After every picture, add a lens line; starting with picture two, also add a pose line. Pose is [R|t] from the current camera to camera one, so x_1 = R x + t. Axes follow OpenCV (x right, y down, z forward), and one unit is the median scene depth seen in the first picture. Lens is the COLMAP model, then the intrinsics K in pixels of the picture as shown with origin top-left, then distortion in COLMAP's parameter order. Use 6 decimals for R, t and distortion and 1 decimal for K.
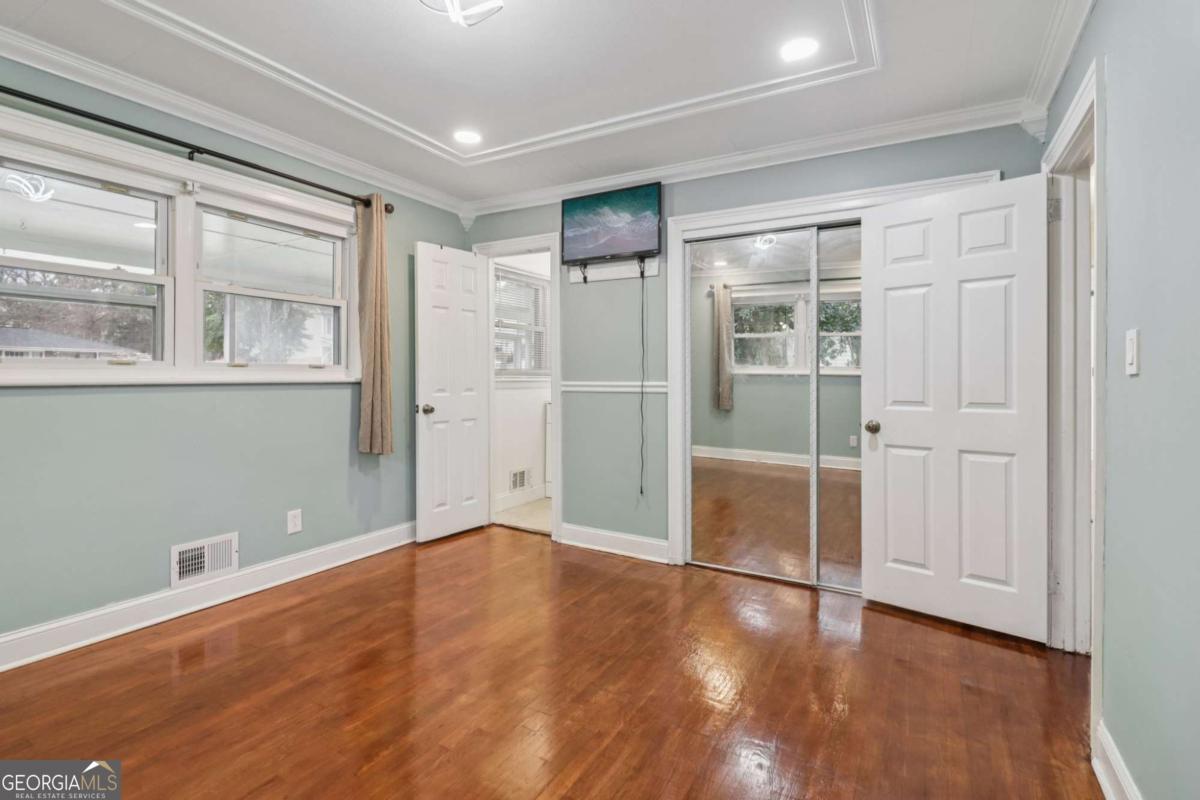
lens RADIAL K [[572.0, 0, 602.0], [0, 572.0, 380.7], [0, 0, 1]] dist [0.001742, -0.000806]
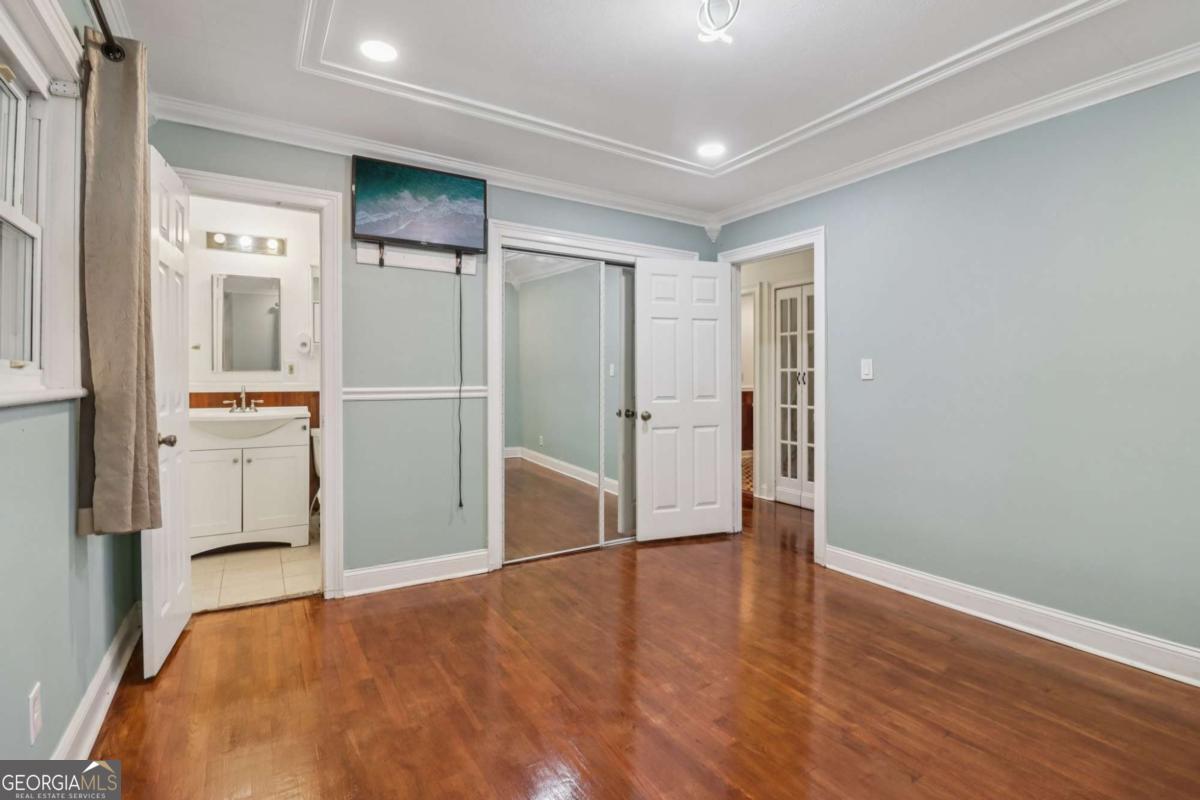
lens RADIAL K [[562.9, 0, 605.2], [0, 562.9, 378.9], [0, 0, 1]] dist [-0.001724, -0.000094]
pose [[0.462258, -0.000526, 0.886745, -0.665540], [0.010720, 0.999930, -0.004995, -0.002831], [-0.886681, 0.011815, 0.462231, 0.386635]]
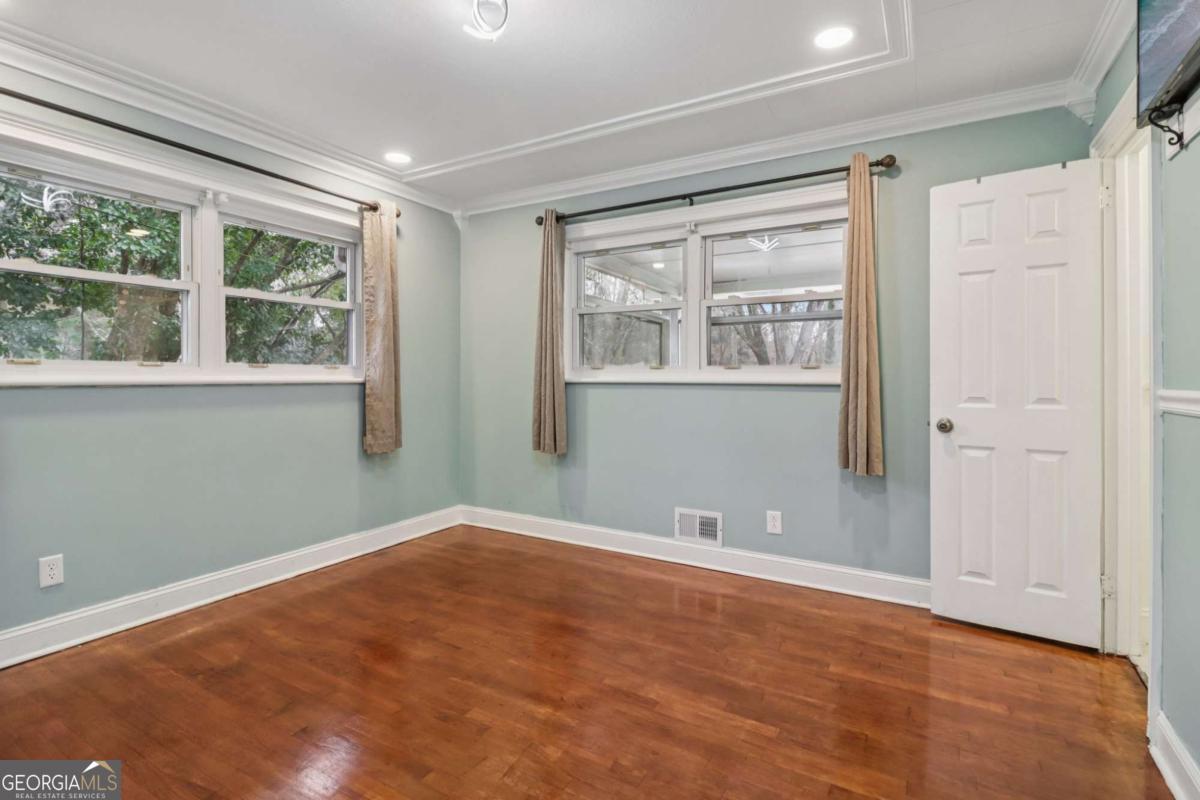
lens RADIAL K [[562.9, 0, 605.2], [0, 562.9, 378.9], [0, 0, 1]] dist [-0.001724, -0.000094]
pose [[-0.003713, -0.002385, -0.999990, 0.419658], [-0.014001, 0.999899, -0.002332, 0.001477], [0.999895, 0.013992, -0.003746, 0.661231]]
